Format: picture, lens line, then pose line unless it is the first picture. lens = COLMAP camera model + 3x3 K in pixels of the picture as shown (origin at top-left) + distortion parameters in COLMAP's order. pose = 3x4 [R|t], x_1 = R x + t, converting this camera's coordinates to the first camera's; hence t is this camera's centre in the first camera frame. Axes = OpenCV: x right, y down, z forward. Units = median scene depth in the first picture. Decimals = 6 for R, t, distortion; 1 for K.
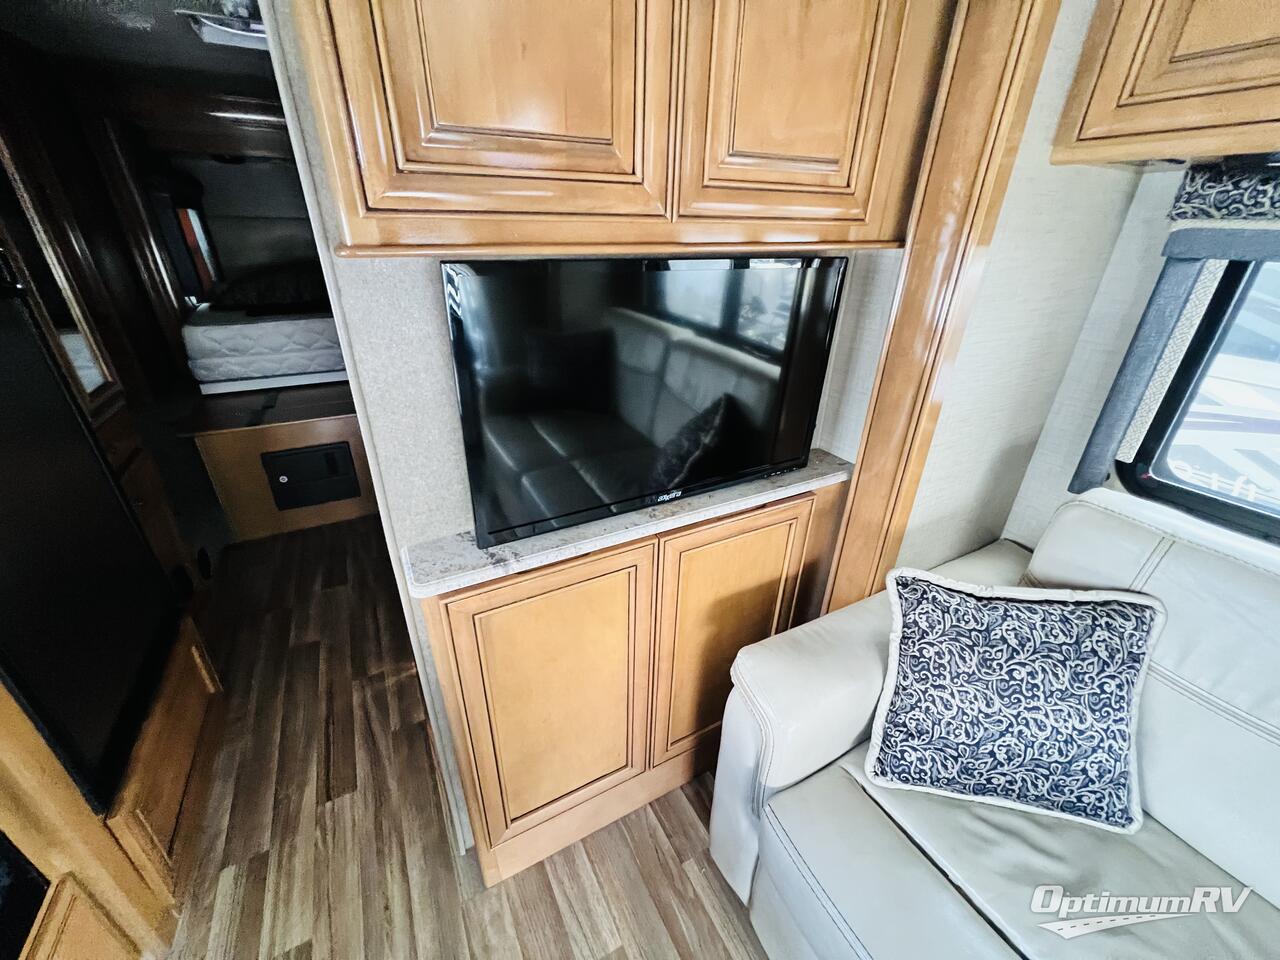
lens RADIAL K [[513.0, 0, 639.0], [0, 513.0, 478.0], [0, 0, 1]] dist [-0.005509, 0.001654]
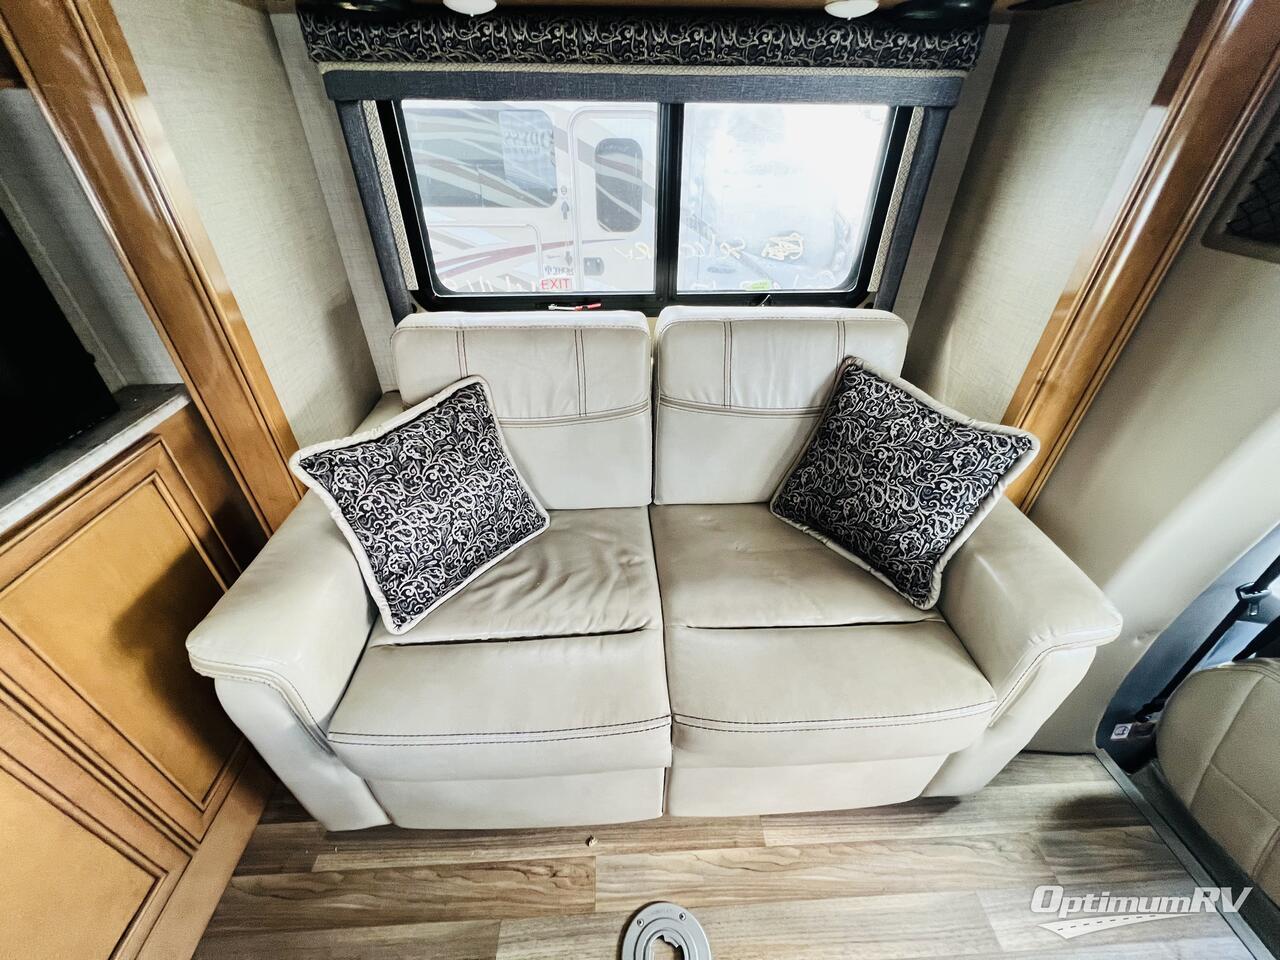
lens RADIAL K [[513.0, 0, 647.2], [0, 513.0, 483.0], [0, 0, 1]] dist [-0.005509, 0.001654]
pose [[0.426295, -0.529611, 0.733338, 0.055488], [0.404133, 0.836792, 0.369399, 0.143290], [-0.809289, 0.138893, 0.570753, -0.090721]]
